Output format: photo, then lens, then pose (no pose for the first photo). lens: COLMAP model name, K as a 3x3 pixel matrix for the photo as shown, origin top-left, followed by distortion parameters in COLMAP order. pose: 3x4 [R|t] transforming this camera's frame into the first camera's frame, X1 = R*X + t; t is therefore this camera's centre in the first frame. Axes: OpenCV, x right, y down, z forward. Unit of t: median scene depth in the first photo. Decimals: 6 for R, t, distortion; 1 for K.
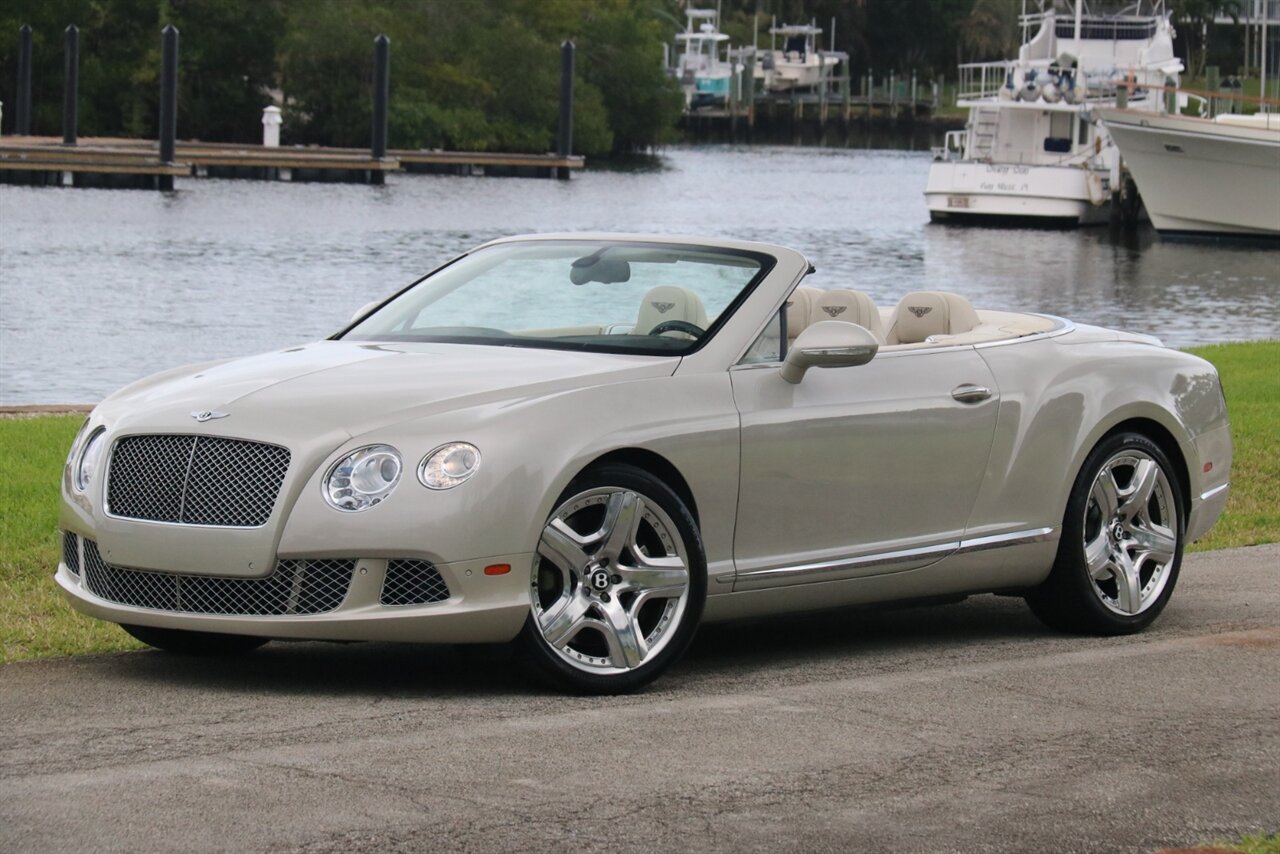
lens RADIAL K [[5223.7, 0, 640.0], [0, 5223.7, 427.0], [0, 0, 1]] dist [0.034773, -3.977524]
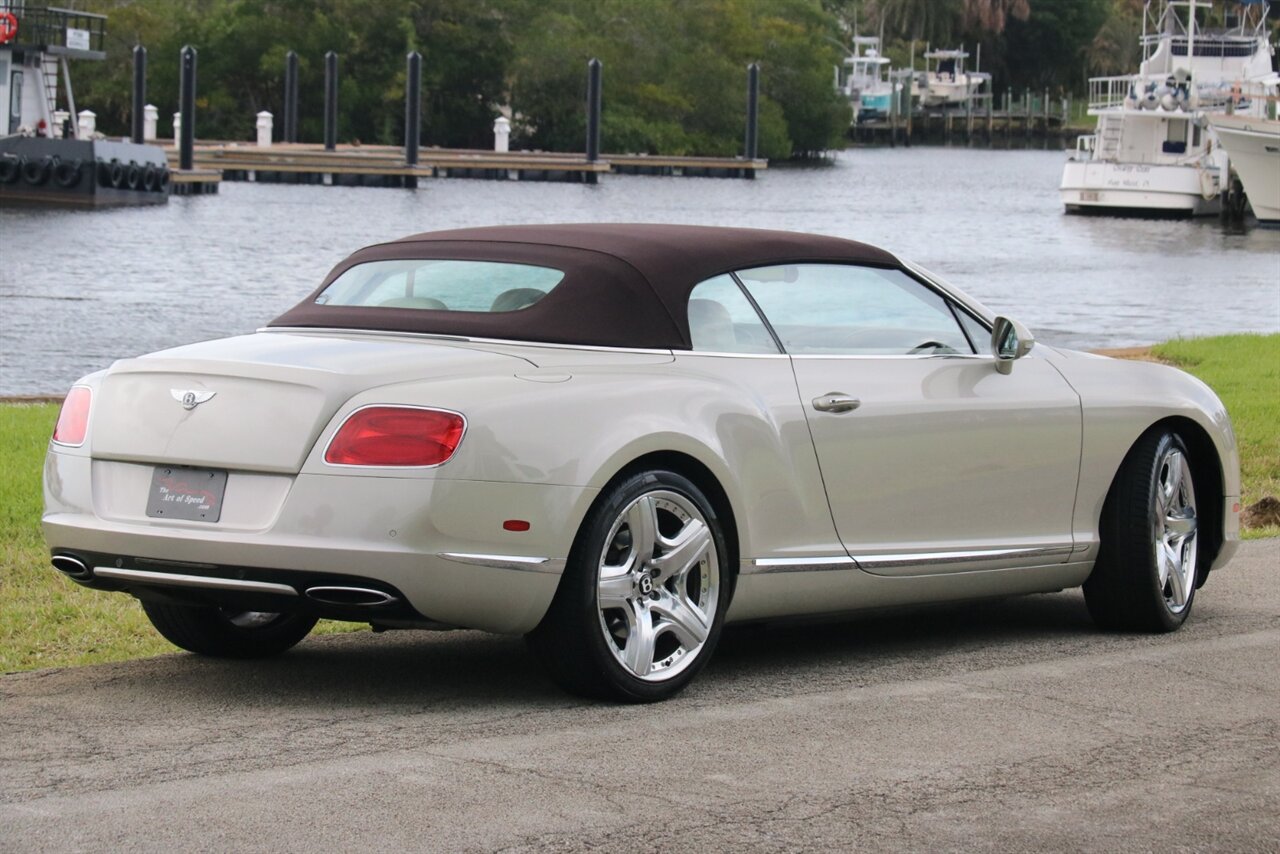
lens RADIAL K [[7647.2, 0, 640.0], [0, 7647.2, 427.0], [0, 0, 1]] dist [0.275257, -28.056133]
pose [[0.999452, -0.001833, -0.033062, 0.017466], [0.001348, 0.999891, -0.014688, 0.033002], [0.033086, 0.014636, 0.999345, -0.719581]]
